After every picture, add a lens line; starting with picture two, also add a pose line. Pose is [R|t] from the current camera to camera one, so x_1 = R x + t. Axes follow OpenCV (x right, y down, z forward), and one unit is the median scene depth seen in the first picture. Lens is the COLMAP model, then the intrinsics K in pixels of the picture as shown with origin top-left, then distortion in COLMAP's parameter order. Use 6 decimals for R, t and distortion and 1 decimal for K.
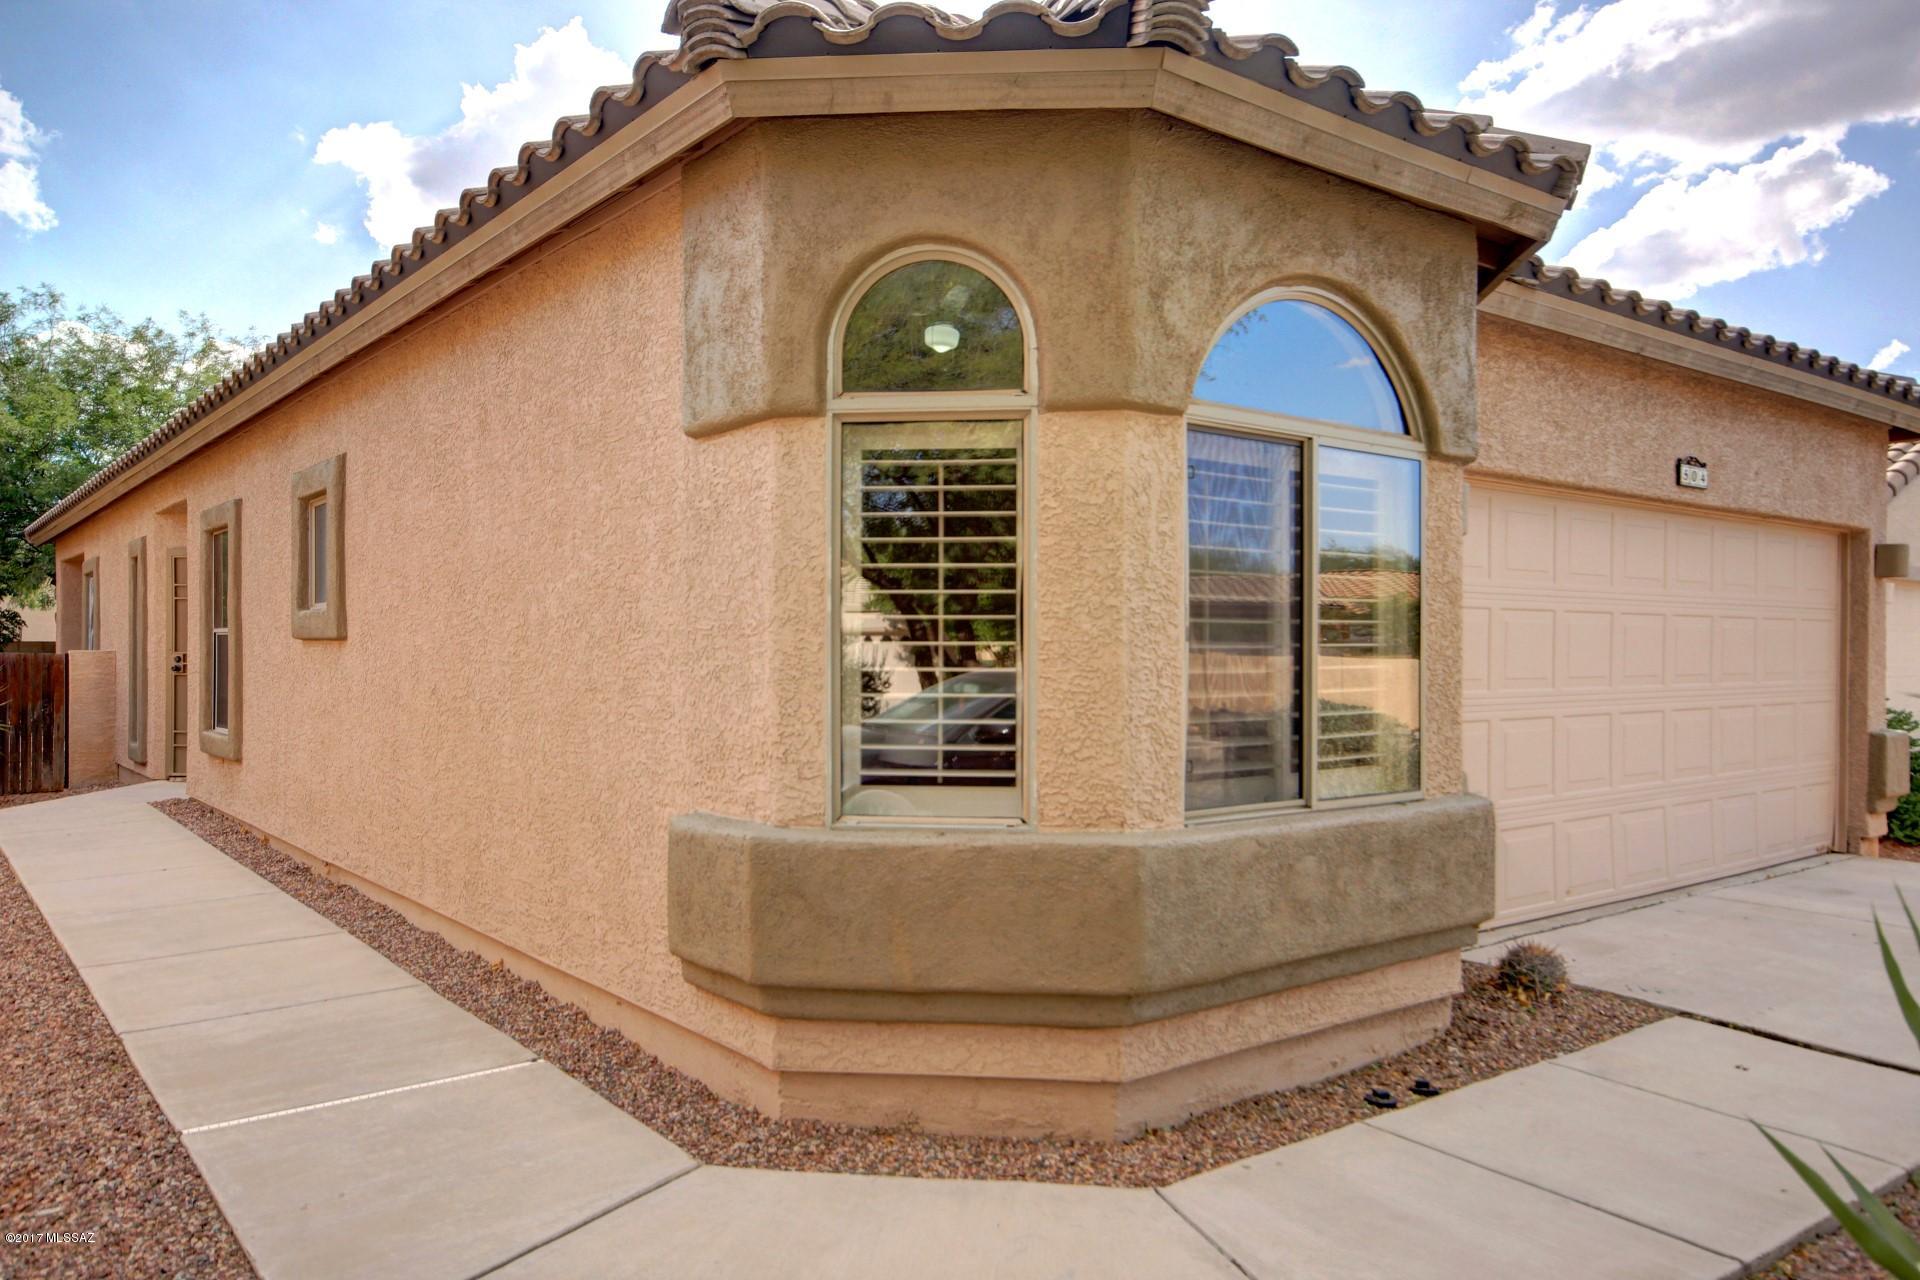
lens RADIAL K [[1369.7, 0, 969.1], [0, 1369.7, 642.6], [0, 0, 1]] dist [0.011500, 0.010027]
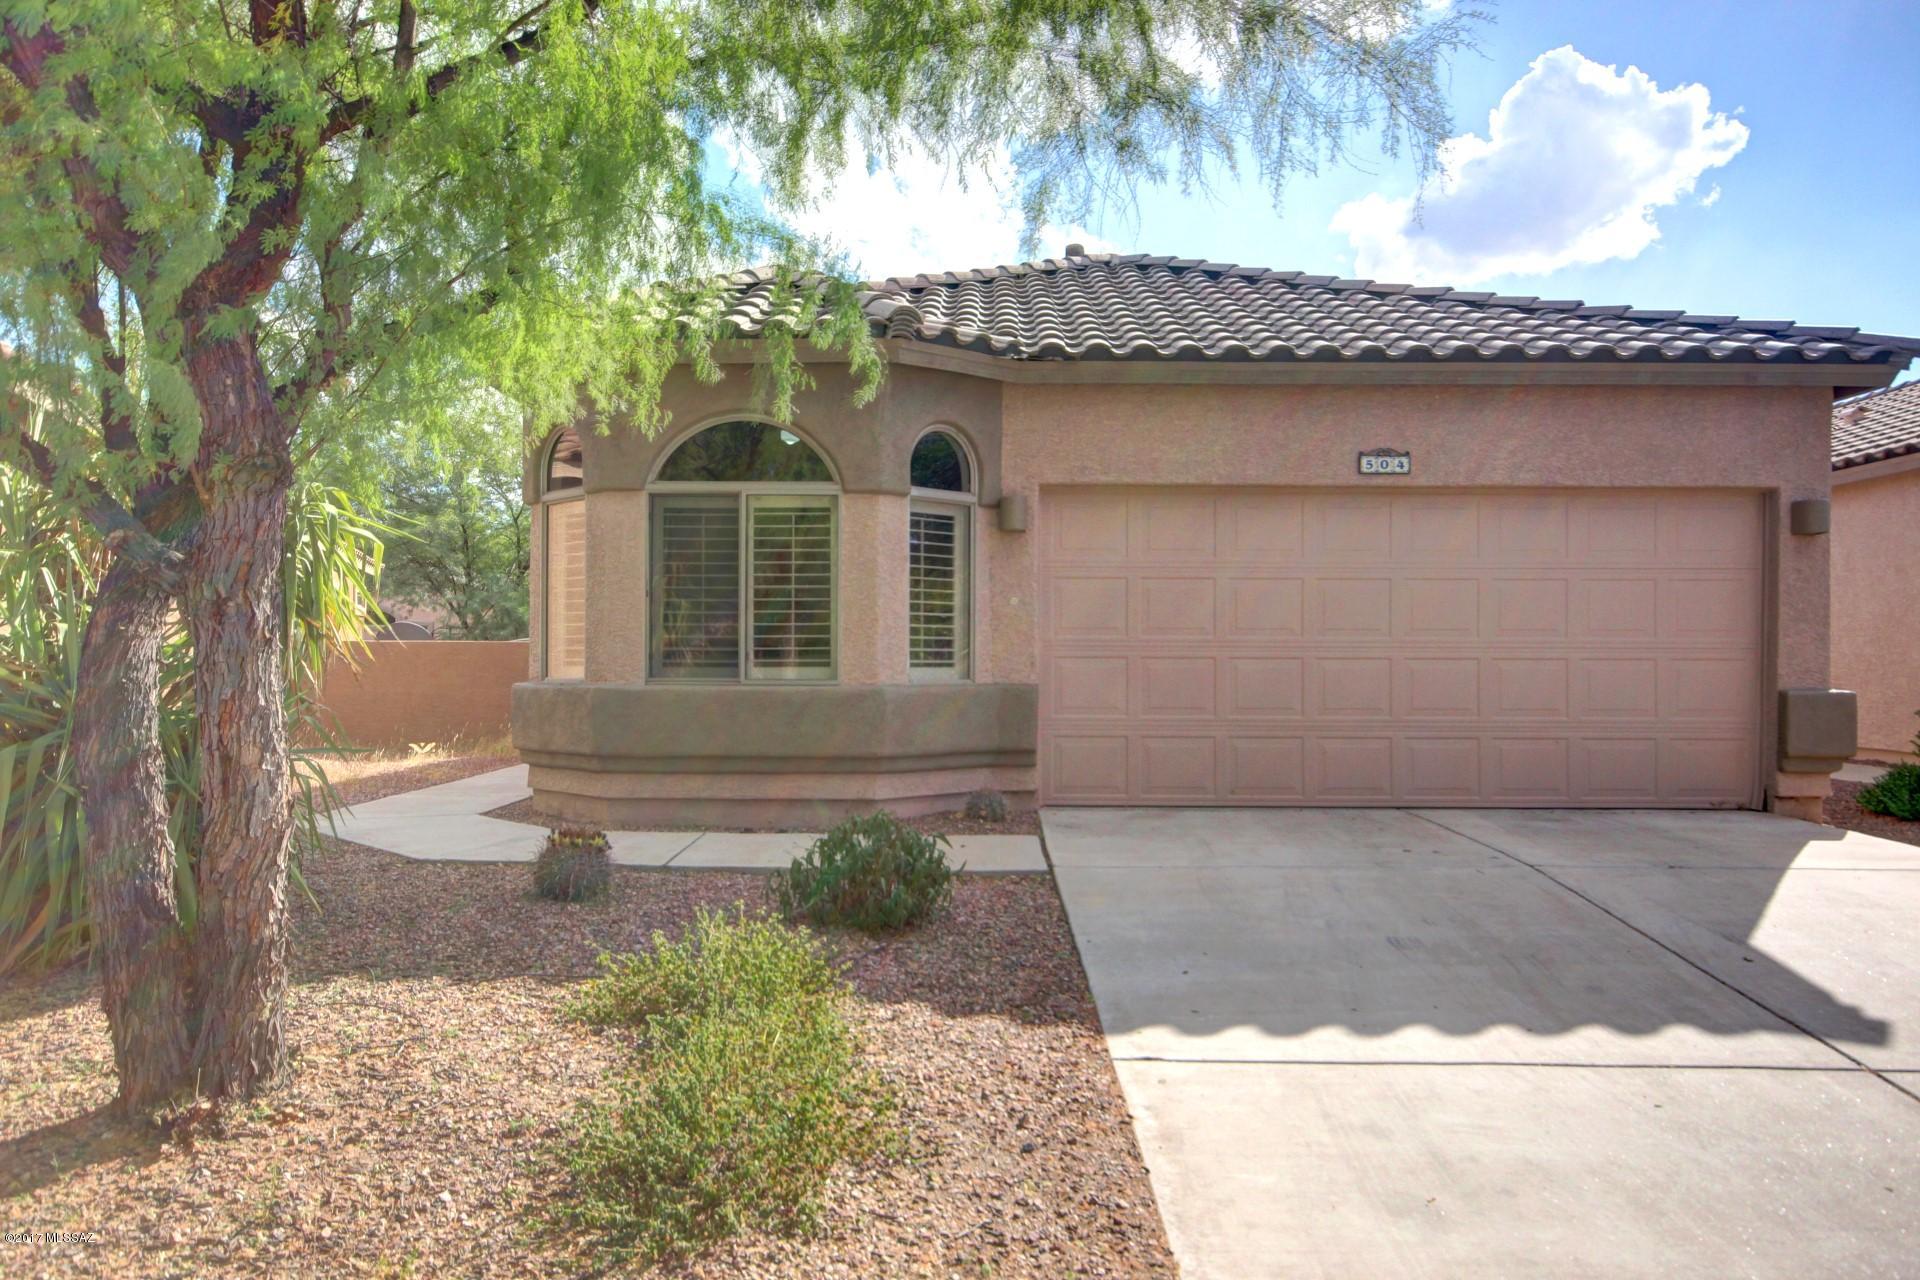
lens RADIAL K [[1369.7, 0, 960.2], [0, 1369.7, 634.2], [0, 0, 1]] dist [0.011500, 0.010027]
pose [[0.528265, 0.019528, -0.848855, 0.999454], [-0.005680, 0.999794, 0.019465, 0.009639], [0.849061, -0.005461, 0.528267, -0.001825]]
